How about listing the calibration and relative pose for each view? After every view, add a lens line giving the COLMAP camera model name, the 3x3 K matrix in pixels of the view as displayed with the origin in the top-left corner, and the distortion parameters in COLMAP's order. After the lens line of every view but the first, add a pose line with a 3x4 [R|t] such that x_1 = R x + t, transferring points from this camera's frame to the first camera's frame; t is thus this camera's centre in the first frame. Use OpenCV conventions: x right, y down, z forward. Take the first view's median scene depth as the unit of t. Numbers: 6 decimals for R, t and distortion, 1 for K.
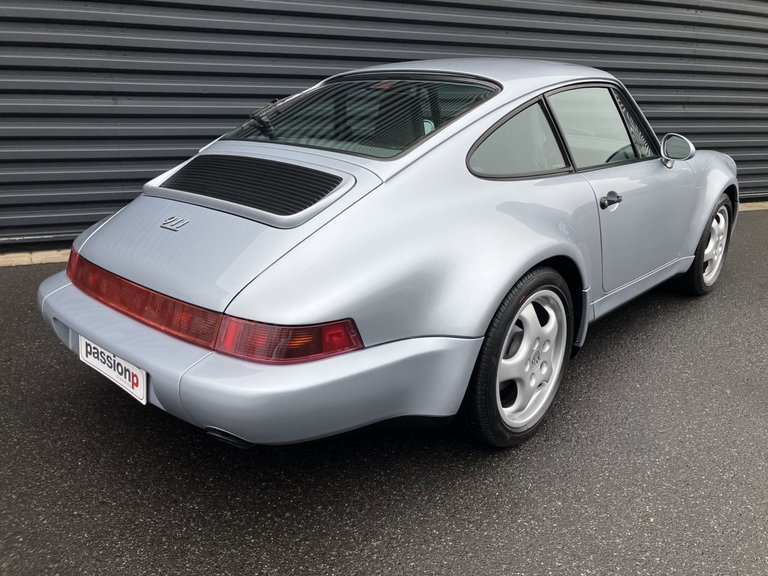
lens RADIAL K [[624.8, 0, 387.6], [0, 624.8, 286.4], [0, 0, 1]] dist [0.002368, 0.010822]
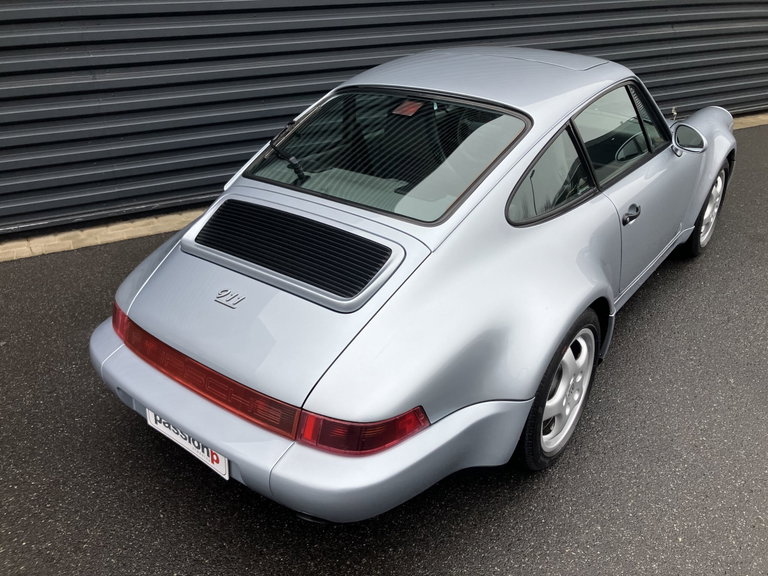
lens RADIAL K [[623.2, 0, 380.3], [0, 623.2, 289.6], [0, 0, 1]] dist [0.006243, -0.001386]
pose [[0.997426, -0.060370, 0.038685, -0.130670], [0.052187, 0.981219, 0.185702, -0.289938], [-0.049169, -0.183206, 0.981844, -0.015520]]
